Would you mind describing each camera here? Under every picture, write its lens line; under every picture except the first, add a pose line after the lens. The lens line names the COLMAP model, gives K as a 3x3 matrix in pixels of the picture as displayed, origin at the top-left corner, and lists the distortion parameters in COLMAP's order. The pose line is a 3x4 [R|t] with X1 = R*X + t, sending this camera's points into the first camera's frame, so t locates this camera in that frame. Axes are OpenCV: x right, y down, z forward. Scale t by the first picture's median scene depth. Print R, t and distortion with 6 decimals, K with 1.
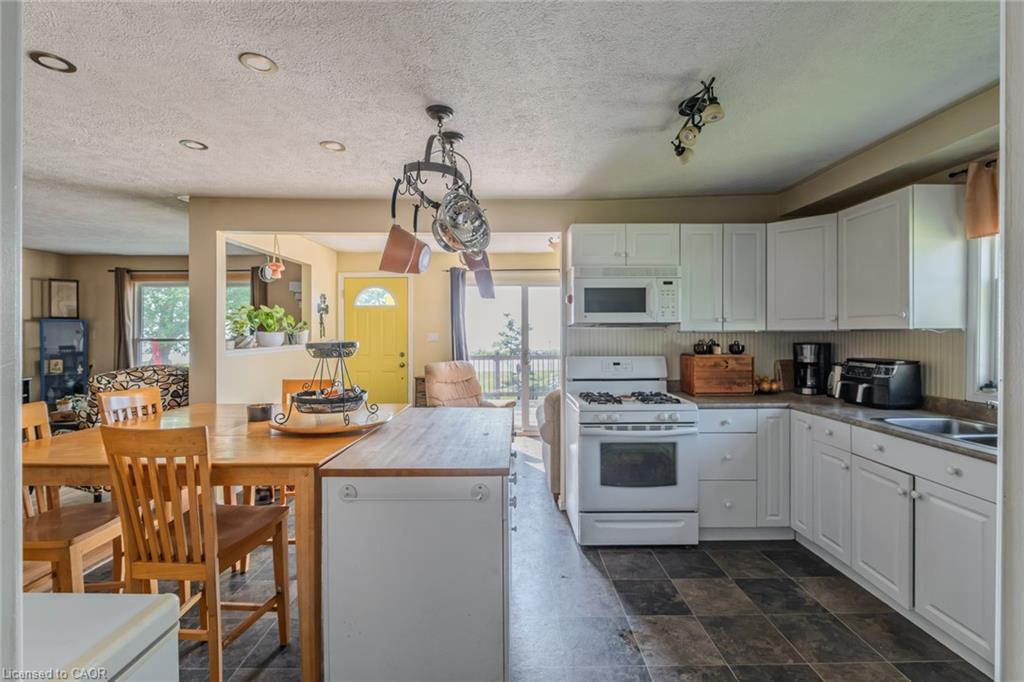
lens RADIAL K [[458.1, 0, 512.8], [0, 458.1, 334.9], [0, 0, 1]] dist [-0.004985, -0.001987]
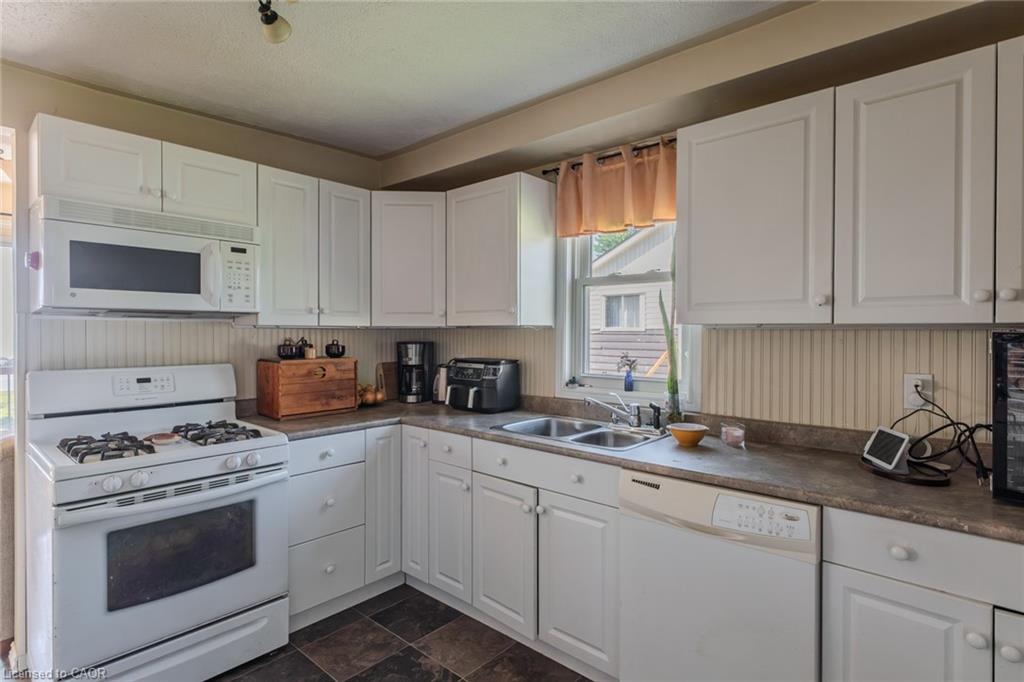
lens RADIAL K [[519.7, 0, 507.3], [0, 519.7, 339.0], [0, 0, 1]] dist [0.004904, -0.000530]
pose [[0.677504, -0.003516, 0.735511, 0.062268], [-0.002932, 0.999968, 0.007481, 0.005217], [-0.735513, -0.007225, 0.677472, 0.248694]]
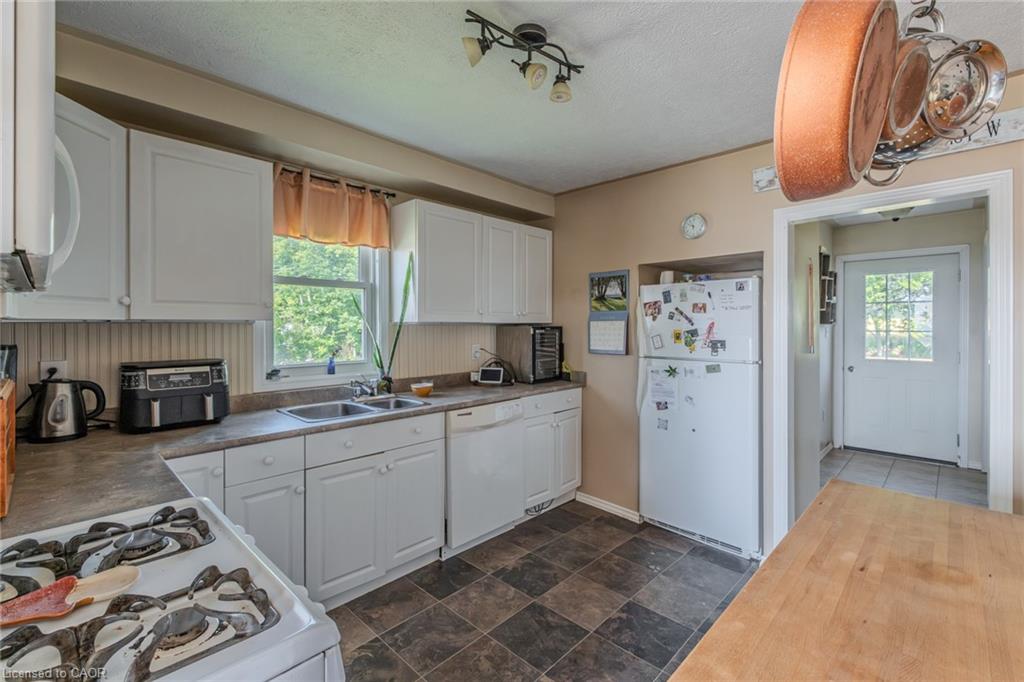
lens RADIAL K [[458.1, 0, 506.2], [0, 458.1, 316.3], [0, 0, 1]] dist [-0.004985, -0.001987]
pose [[-0.710665, 0.012754, 0.703415, -0.079116], [0.001392, 0.999859, -0.016722, -0.004811], [-0.703529, -0.010905, -0.710583, 1.110139]]
